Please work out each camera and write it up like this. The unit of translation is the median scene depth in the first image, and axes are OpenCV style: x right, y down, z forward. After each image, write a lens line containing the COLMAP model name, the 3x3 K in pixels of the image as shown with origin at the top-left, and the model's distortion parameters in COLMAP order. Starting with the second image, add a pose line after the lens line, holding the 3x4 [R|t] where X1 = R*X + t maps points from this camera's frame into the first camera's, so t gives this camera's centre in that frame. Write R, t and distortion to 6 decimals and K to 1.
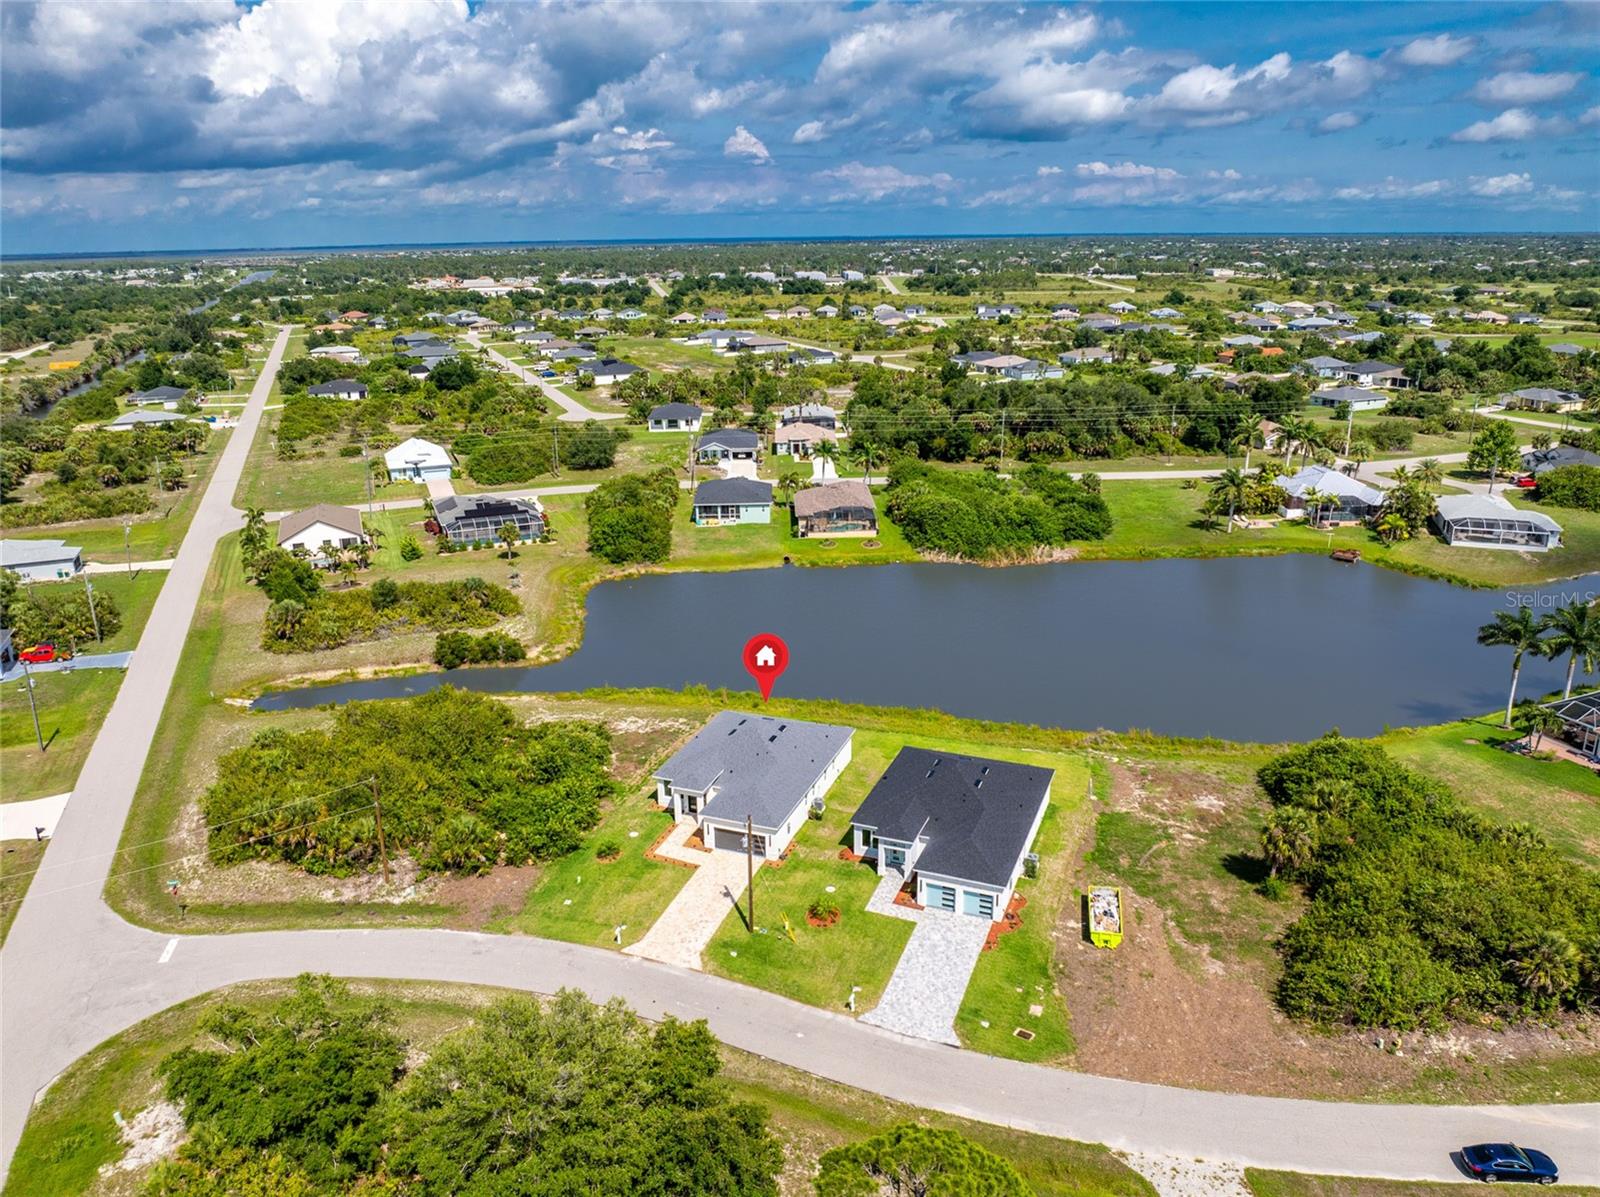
lens RADIAL K [[1129.7, 0, 800.7], [0, 1129.7, 591.3], [0, 0, 1]] dist [-0.043465, 0.006841]
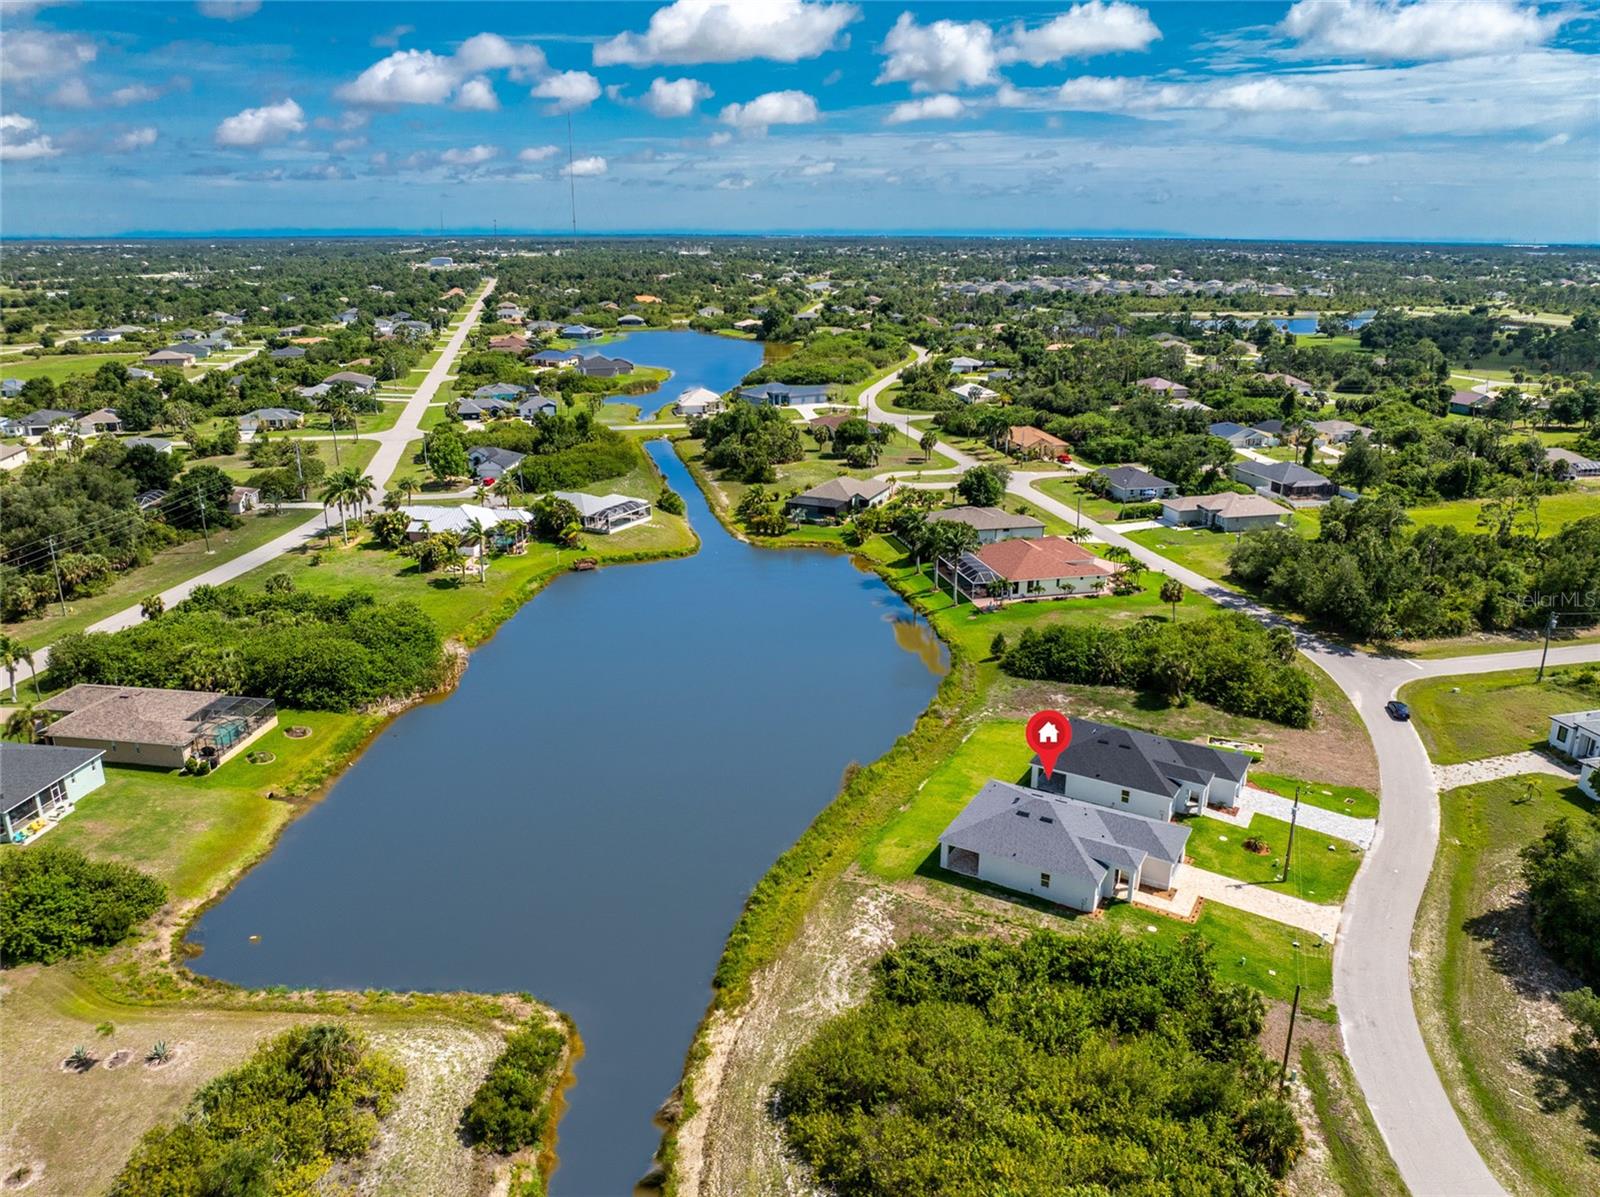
lens RADIAL K [[1129.7, 0, 808.8], [0, 1129.7, 599.1], [0, 0, 1]] dist [-0.043465, 0.006841]
pose [[0.152606, -0.290734, 0.944555, -0.726481], [0.291790, 0.926398, 0.238003, -0.264067], [-0.944230, 0.239291, 0.226207, 0.684755]]
